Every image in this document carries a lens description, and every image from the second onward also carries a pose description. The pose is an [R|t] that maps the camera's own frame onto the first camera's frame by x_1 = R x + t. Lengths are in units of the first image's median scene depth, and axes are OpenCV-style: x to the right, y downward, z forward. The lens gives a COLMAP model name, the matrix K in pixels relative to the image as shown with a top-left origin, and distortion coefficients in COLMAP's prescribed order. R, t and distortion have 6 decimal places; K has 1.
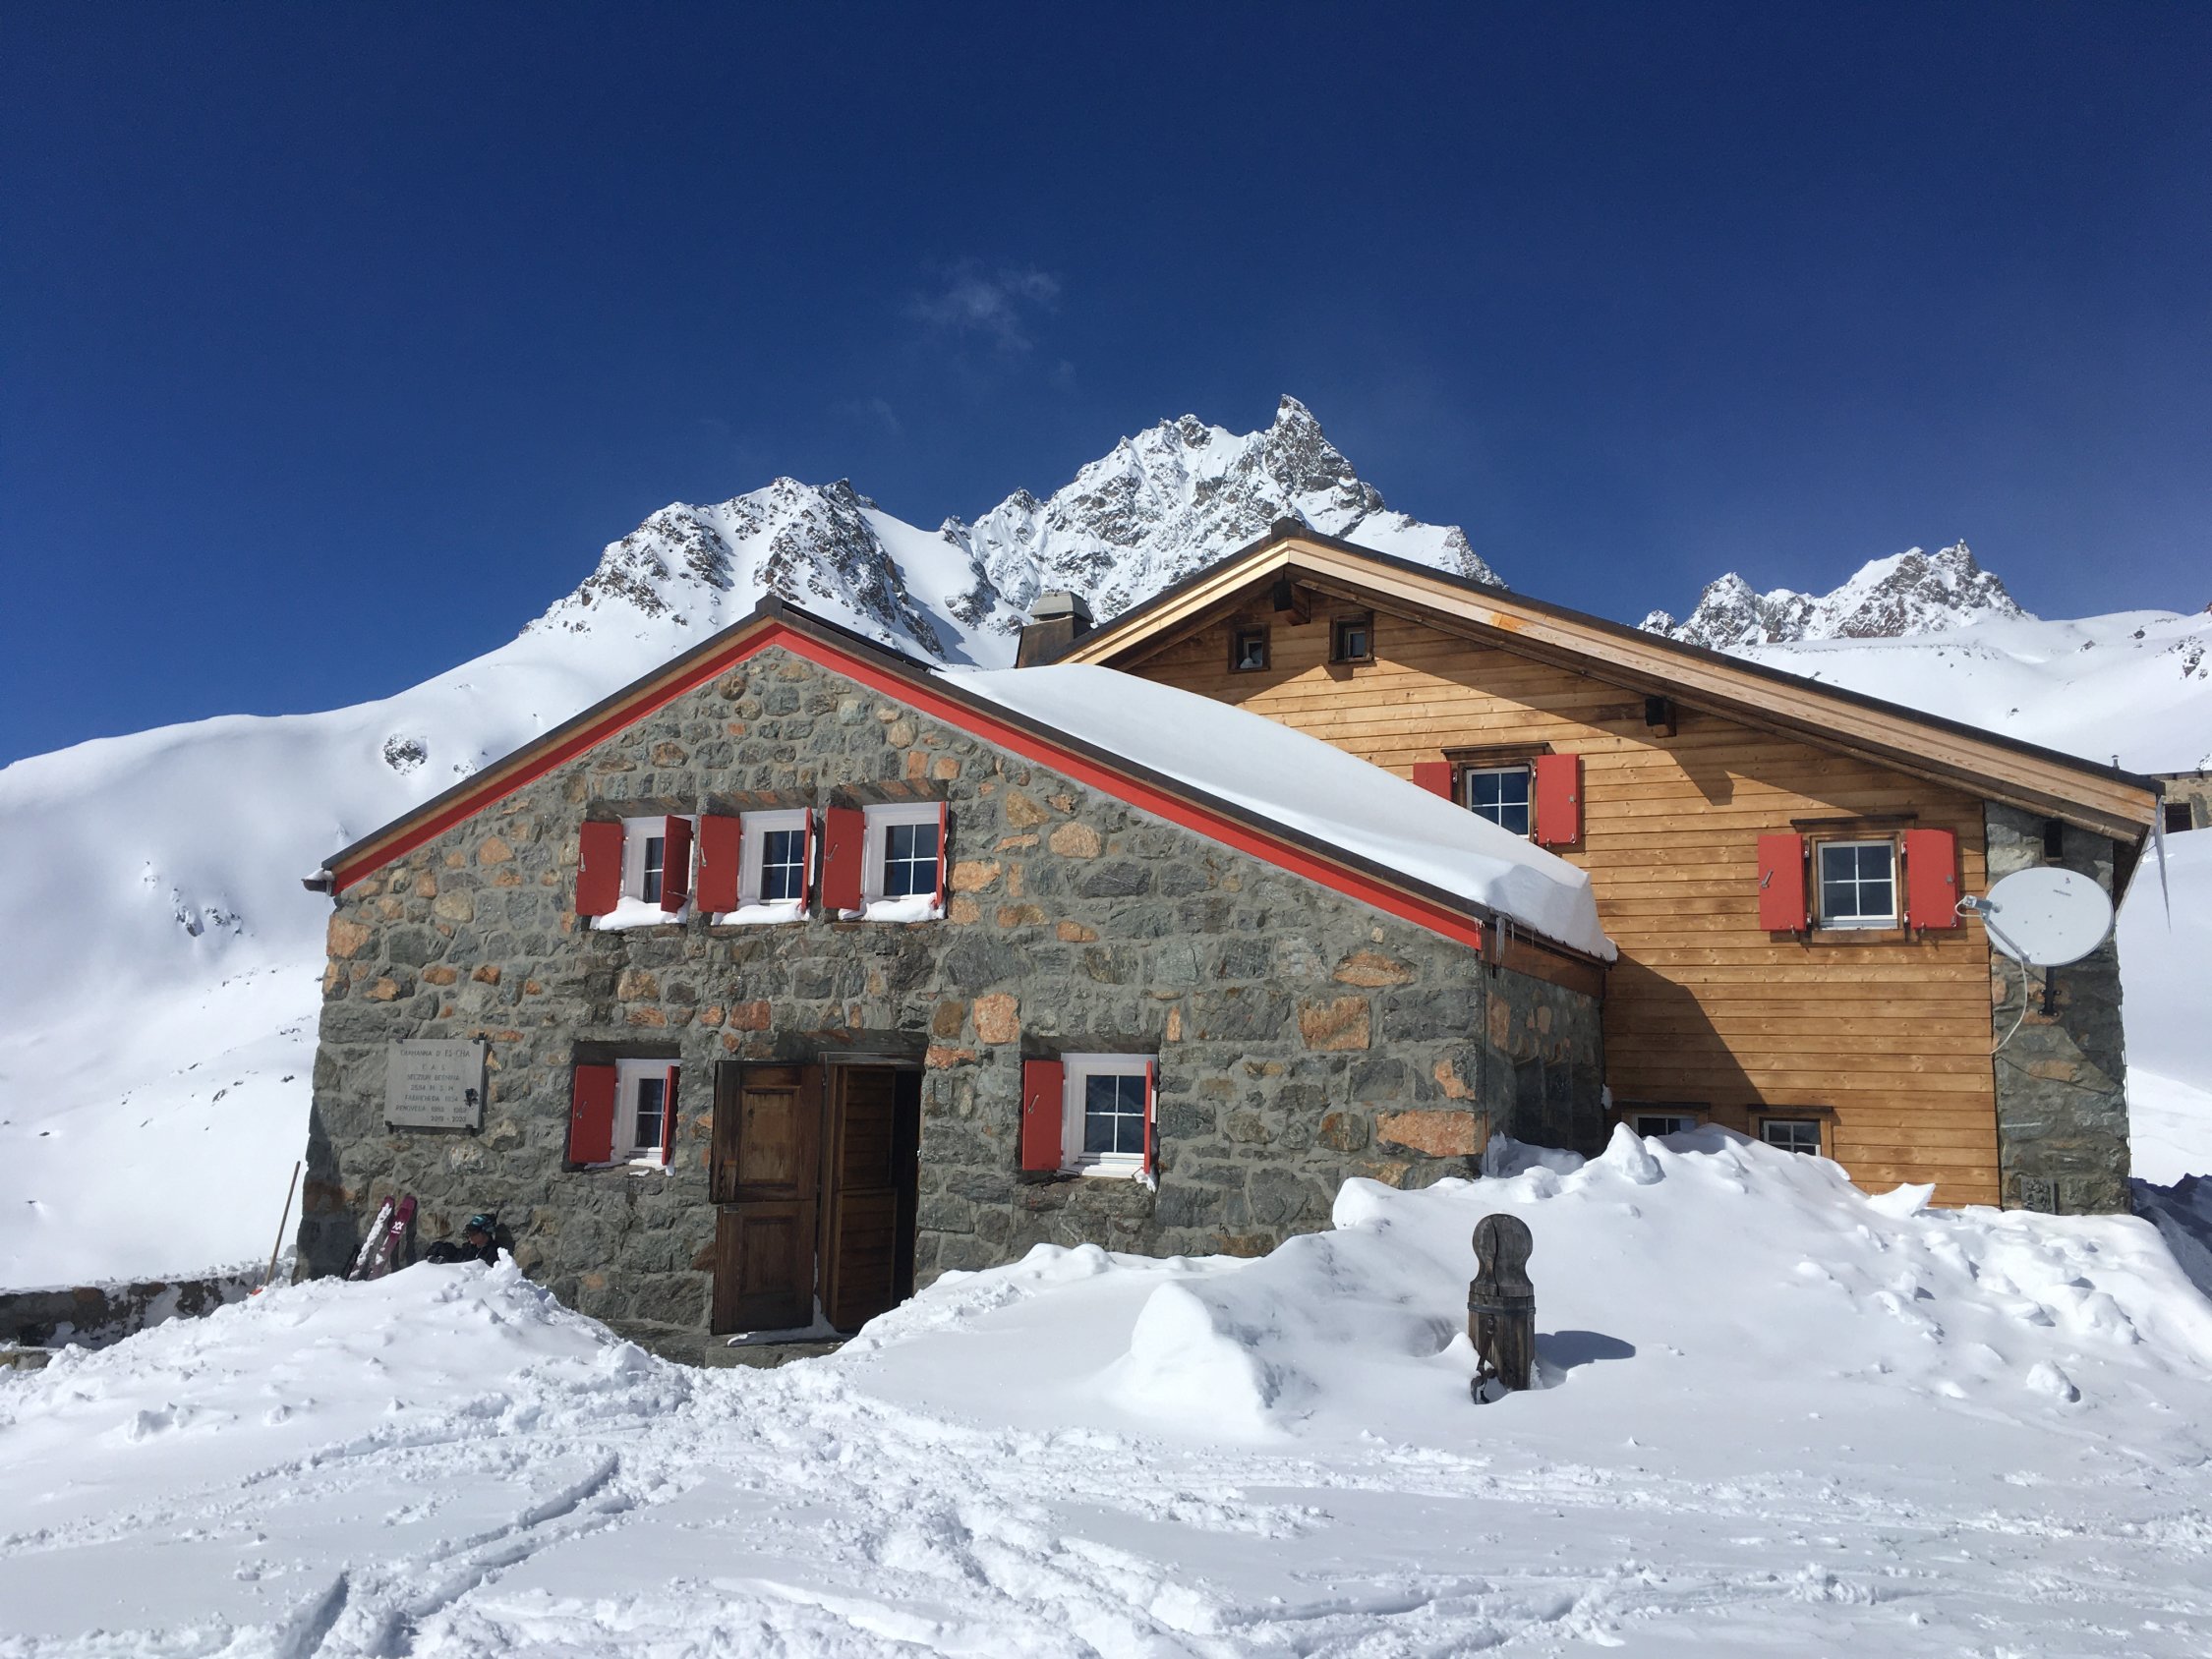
lens RADIAL K [[1868.1, 0, 1076.8], [0, 1868.1, 774.8], [0, 0, 1]] dist [0.060694, -0.048711]
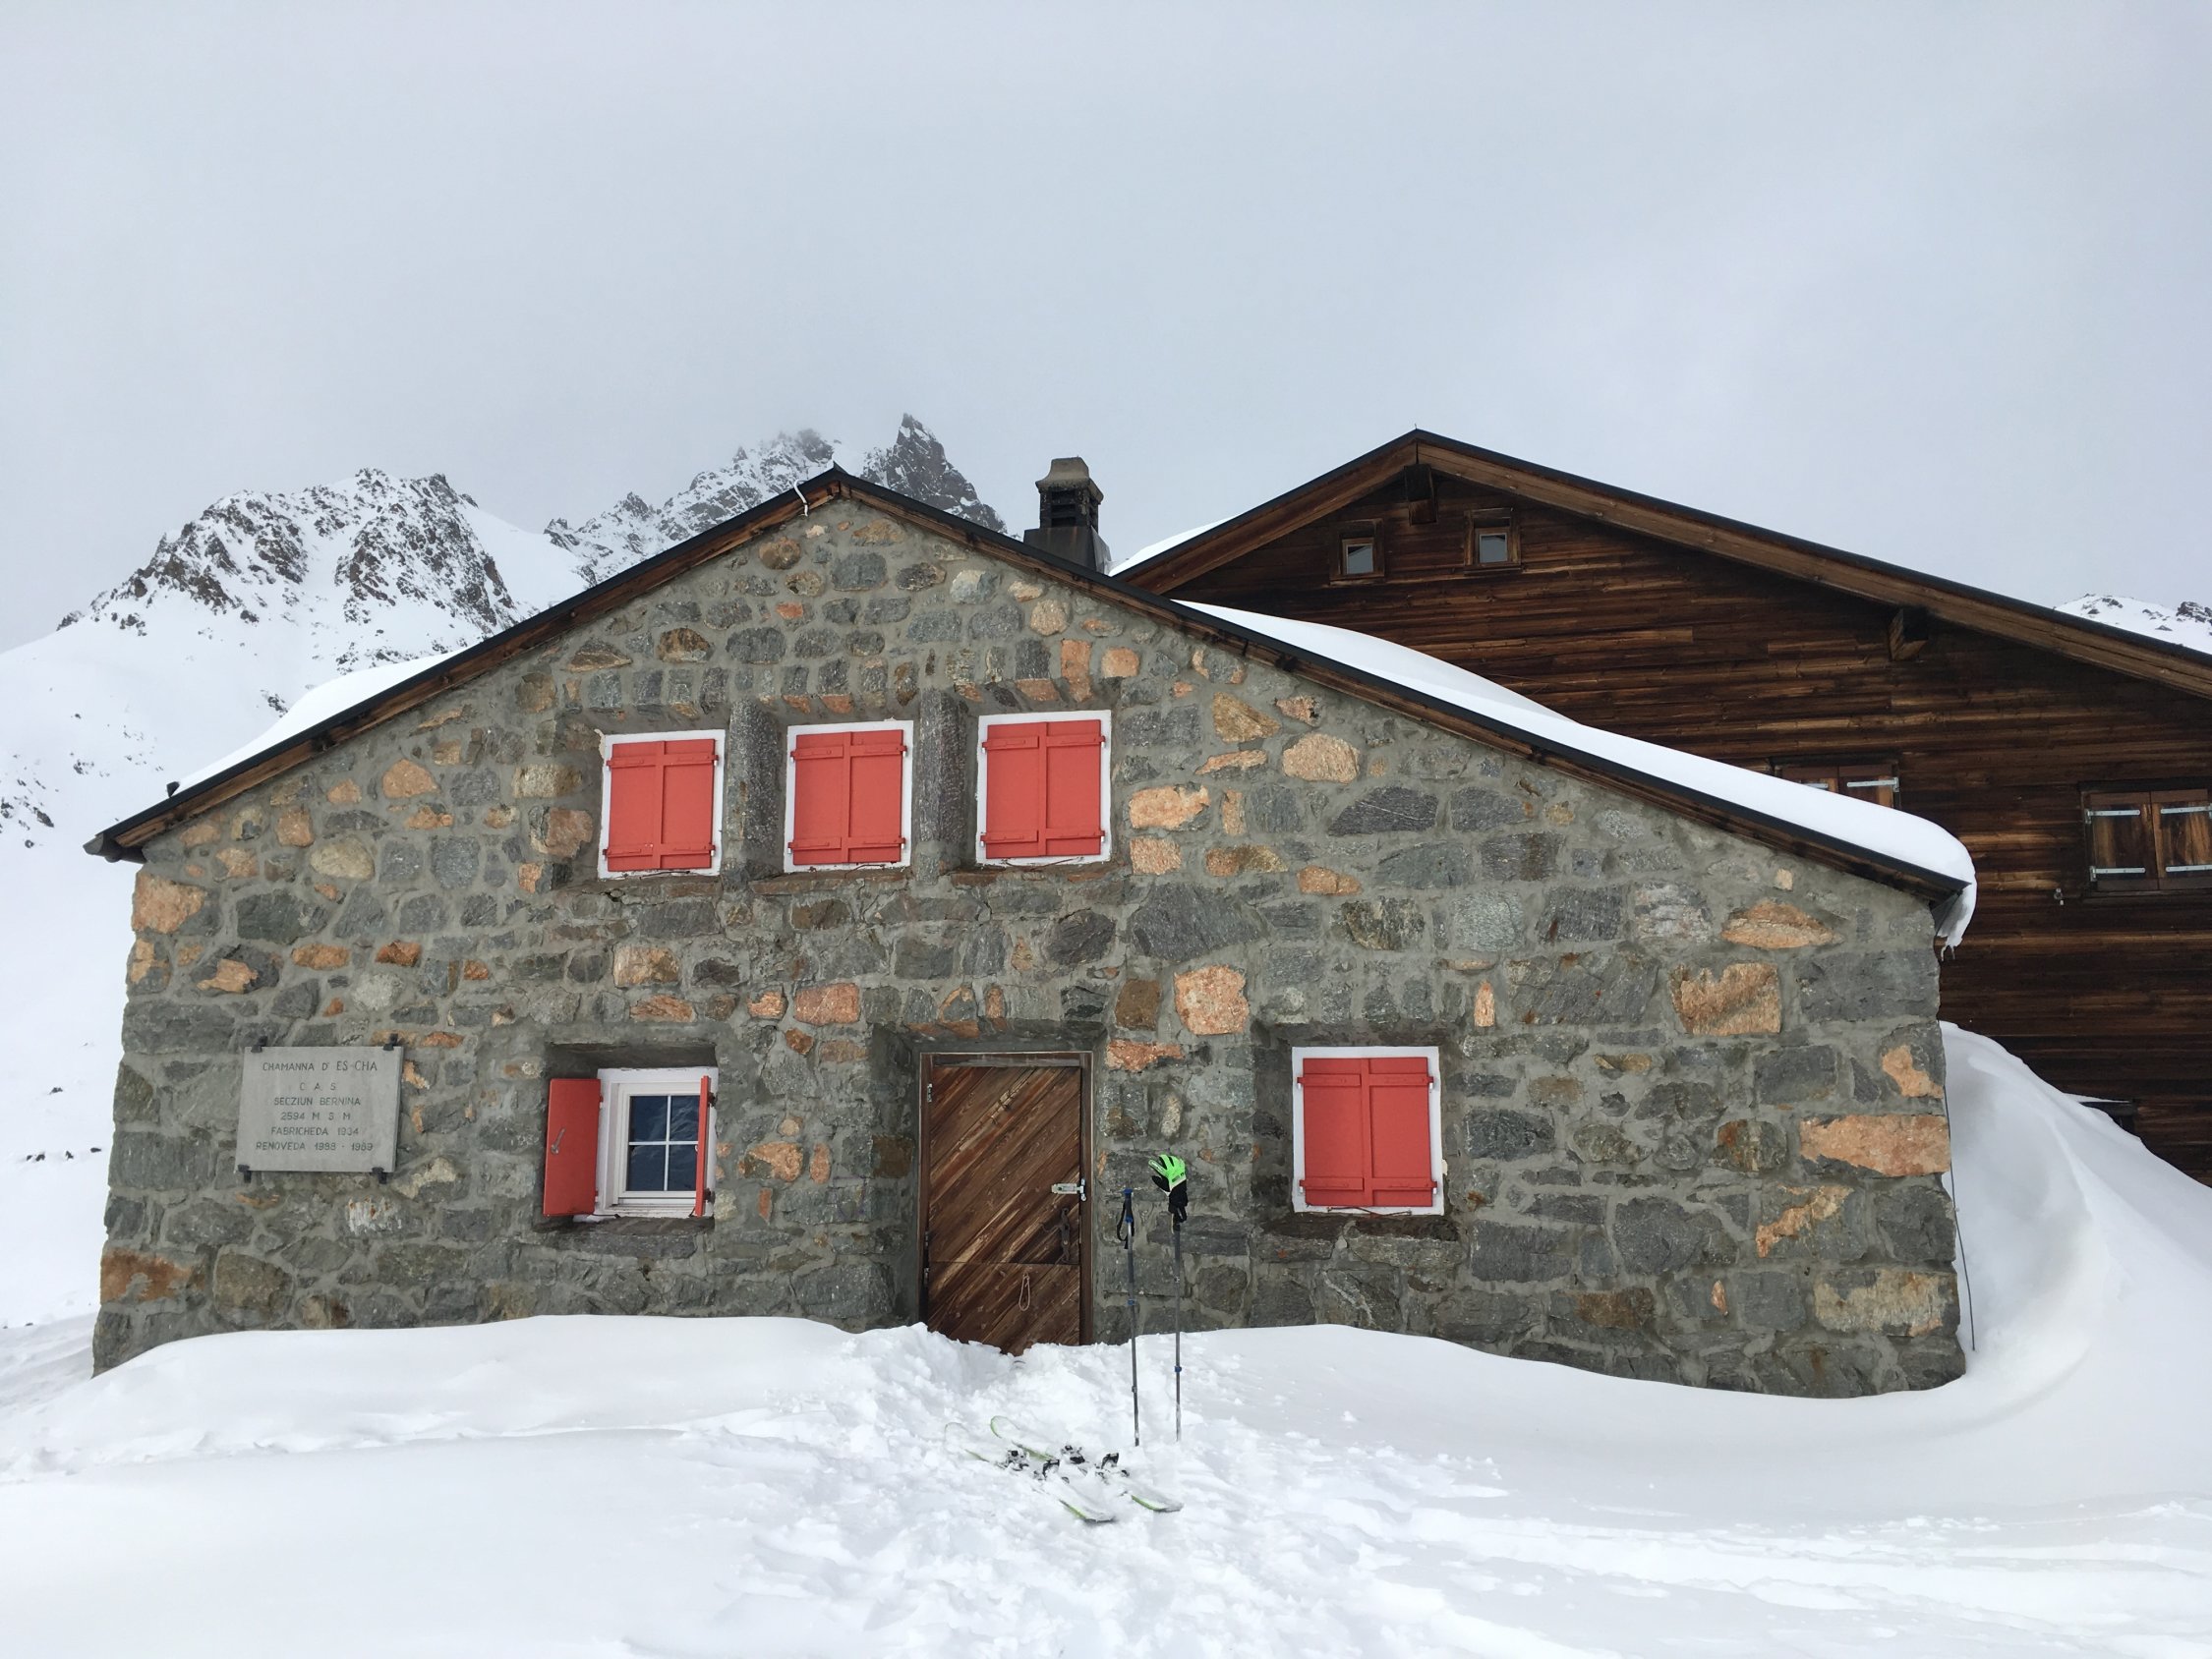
lens RADIAL K [[1862.0, 0, 1073.9], [0, 1862.0, 793.9], [0, 0, 1]] dist [0.071283, -0.076166]
pose [[0.978382, 0.012885, 0.206404, -0.222962], [-0.012954, 0.999916, -0.001017, 0.046159], [-0.206399, -0.001679, 0.978466, 0.271526]]
